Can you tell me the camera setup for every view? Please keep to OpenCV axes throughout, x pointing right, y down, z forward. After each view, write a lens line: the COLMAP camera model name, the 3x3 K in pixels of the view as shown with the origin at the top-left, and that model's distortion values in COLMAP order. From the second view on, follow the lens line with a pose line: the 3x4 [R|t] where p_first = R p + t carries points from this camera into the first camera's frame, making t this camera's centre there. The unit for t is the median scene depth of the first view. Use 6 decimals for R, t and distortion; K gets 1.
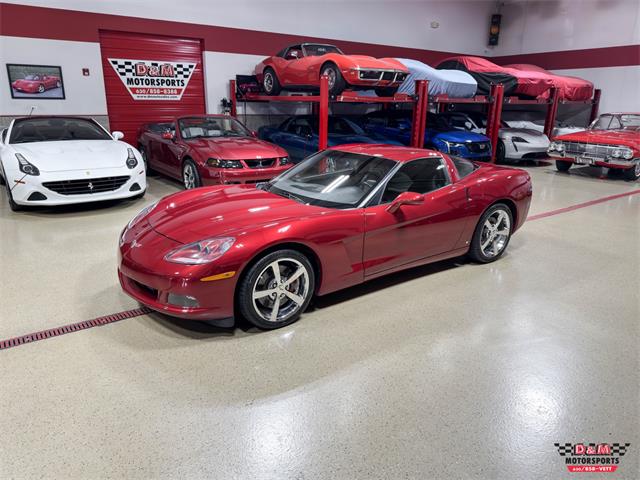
lens RADIAL K [[461.0, 0, 323.4], [0, 461.0, 243.1], [0, 0, 1]] dist [0.005805, -0.026351]
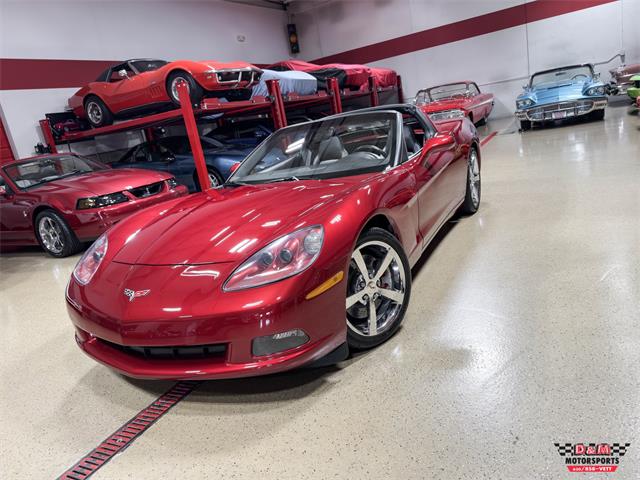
lens RADIAL K [[461.0, 0, 323.4], [0, 461.0, 243.1], [0, 0, 1]] dist [0.005805, -0.026351]
pose [[0.894925, -0.271185, 0.354356, -0.114785], [0.291753, 0.956482, -0.004835, 0.004671], [-0.337623, 0.107711, 0.935098, 0.105228]]
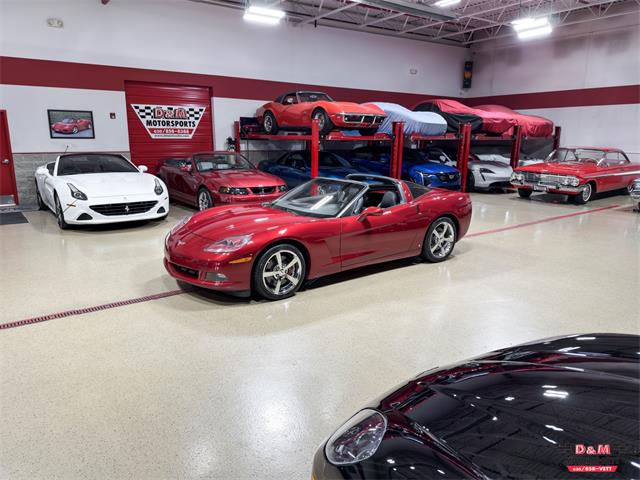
lens RADIAL K [[446.6, 0, 320.0], [0, 446.6, 240.0], [0, 0, 1]] dist [0.032048, -0.082789]
pose [[0.999973, -0.005925, 0.004296, 0.006401], [0.006214, 0.997479, -0.070692, 0.028922], [-0.003866, 0.070717, 0.997489, -0.119532]]
